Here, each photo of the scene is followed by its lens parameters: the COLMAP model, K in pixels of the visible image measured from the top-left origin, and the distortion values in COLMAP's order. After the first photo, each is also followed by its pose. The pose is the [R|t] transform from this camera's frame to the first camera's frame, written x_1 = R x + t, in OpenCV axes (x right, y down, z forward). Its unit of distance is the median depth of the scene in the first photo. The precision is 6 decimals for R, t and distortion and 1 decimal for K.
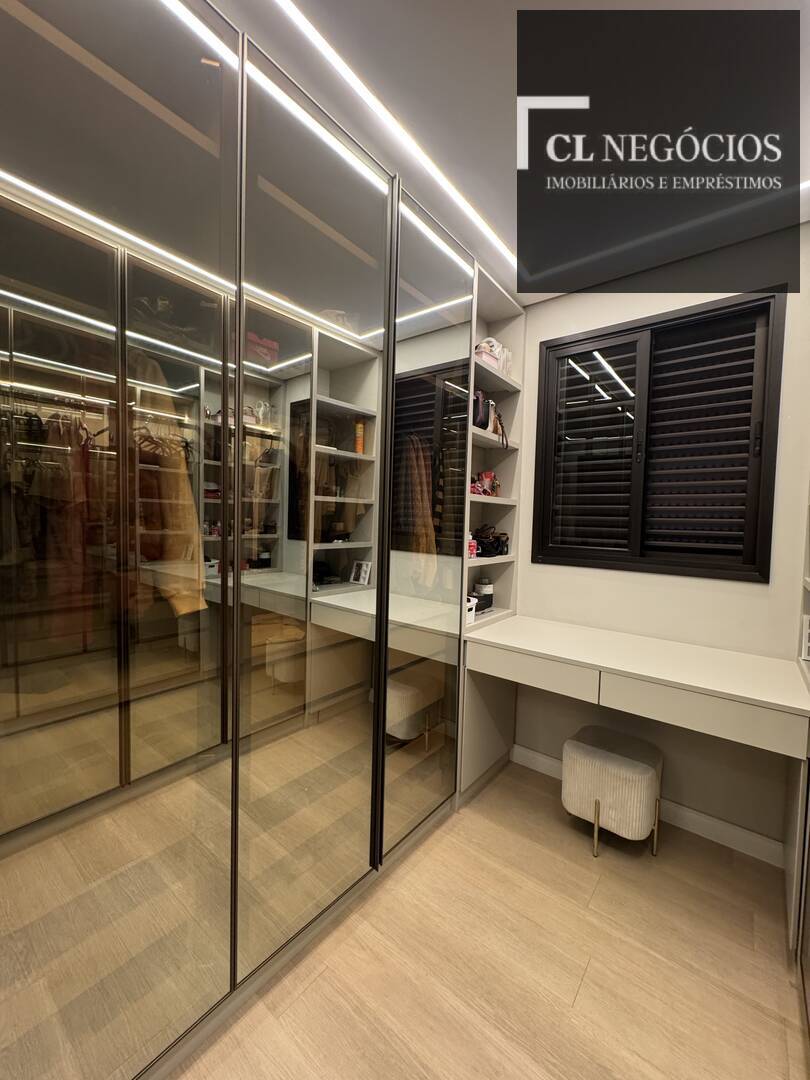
lens RADIAL K [[431.2, 0, 404.0], [0, 431.2, 540.9], [0, 0, 1]] dist [-0.001894, 0.000336]
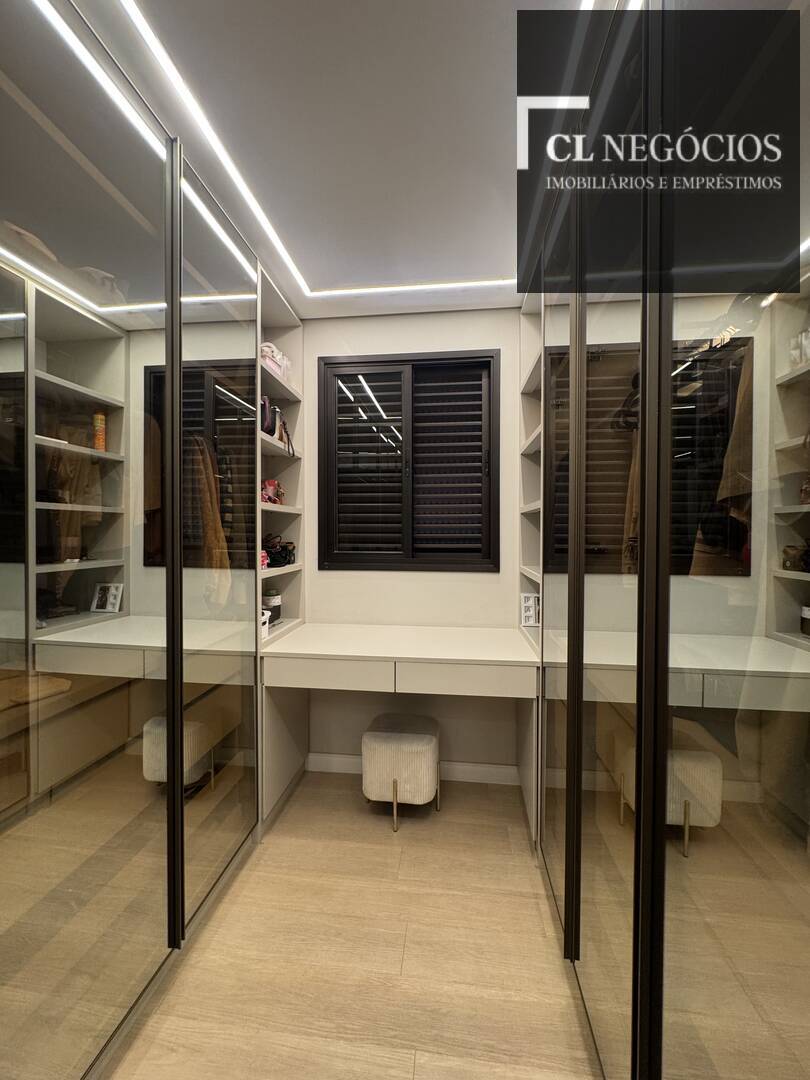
lens RADIAL K [[431.2, 0, 405.8], [0, 431.2, 541.4], [0, 0, 1]] dist [-0.001894, 0.000336]
pose [[0.845973, -0.036321, 0.531987, -0.084150], [0.047352, 0.998853, -0.007103, -0.000080], [-0.531119, 0.031199, 0.846723, 0.025468]]
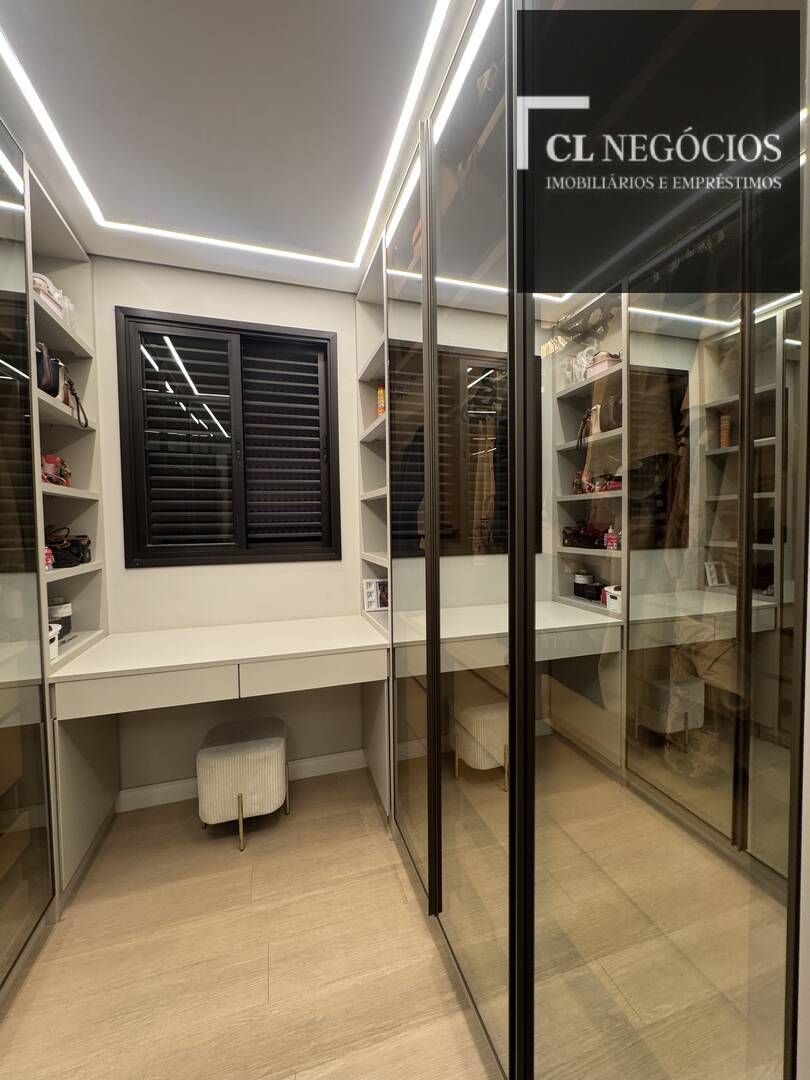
lens RADIAL K [[431.2, 0, 406.1], [0, 431.2, 540.6], [0, 0, 1]] dist [-0.001894, 0.000336]
pose [[0.552752, -0.069051, 0.830480, -0.114119], [0.069851, 0.996893, 0.036395, 0.004966], [-0.830413, 0.037892, 0.555858, 0.089476]]
